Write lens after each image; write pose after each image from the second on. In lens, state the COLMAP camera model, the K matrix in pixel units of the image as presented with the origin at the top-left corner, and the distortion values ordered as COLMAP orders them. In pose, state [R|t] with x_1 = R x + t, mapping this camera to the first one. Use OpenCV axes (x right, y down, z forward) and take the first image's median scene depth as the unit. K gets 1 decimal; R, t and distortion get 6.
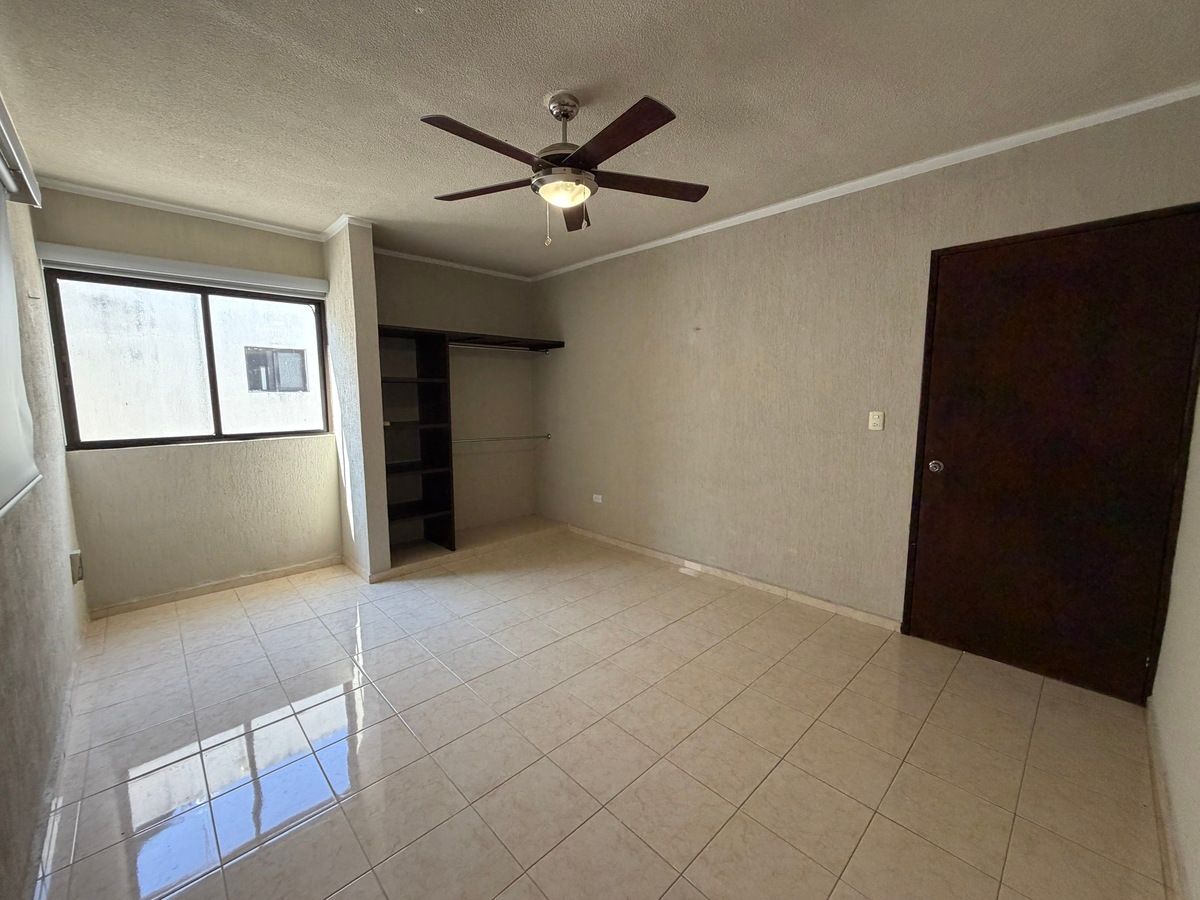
lens RADIAL K [[478.5, 0, 597.3], [0, 478.5, 449.1], [0, 0, 1]] dist [-0.001288, -0.000426]
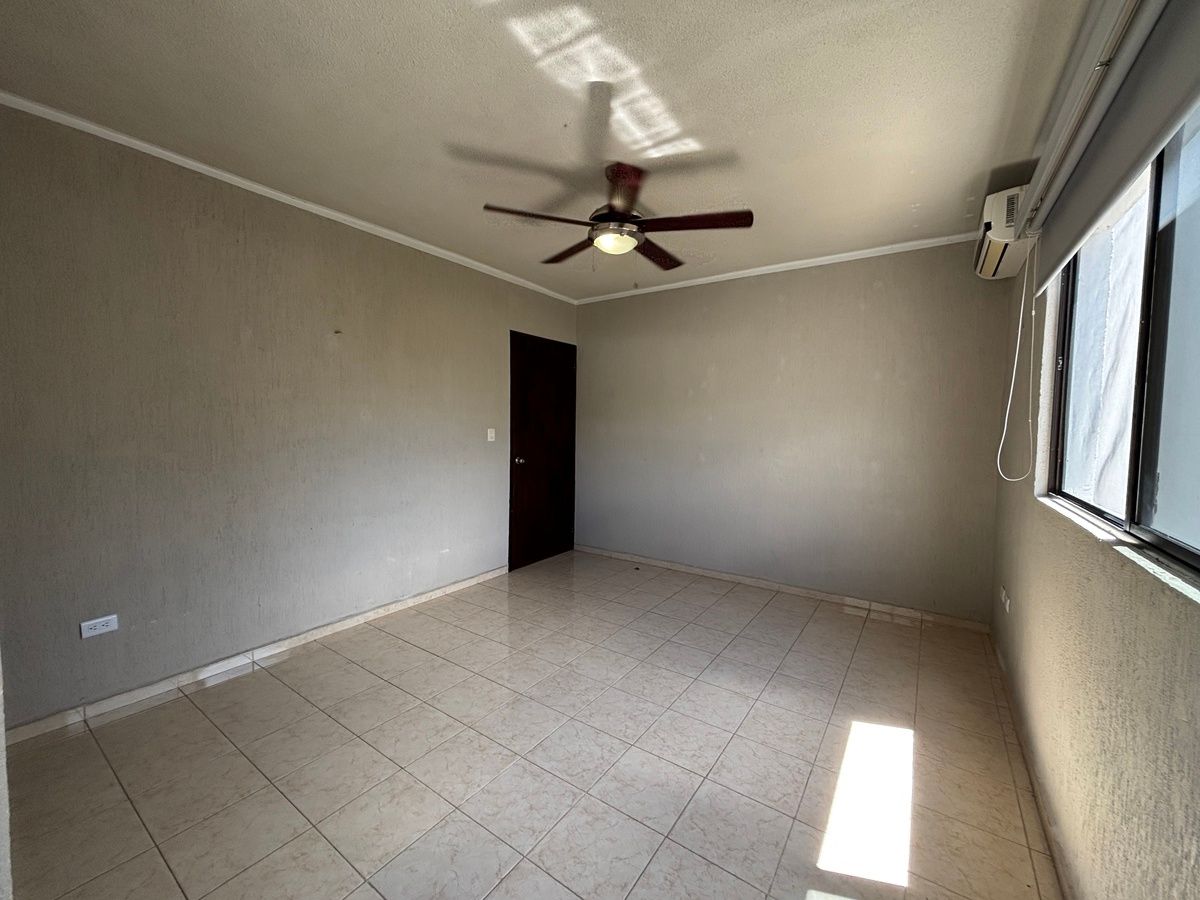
lens RADIAL K [[479.3, 0, 600.0], [0, 479.3, 450.0], [0, 0, 1]] dist [0.001271, -0.000241]
pose [[-0.195176, -0.056965, 0.979112, -0.812604], [0.099645, 0.991994, 0.077577, -0.083685], [-0.975693, 0.112705, -0.187938, 0.868665]]
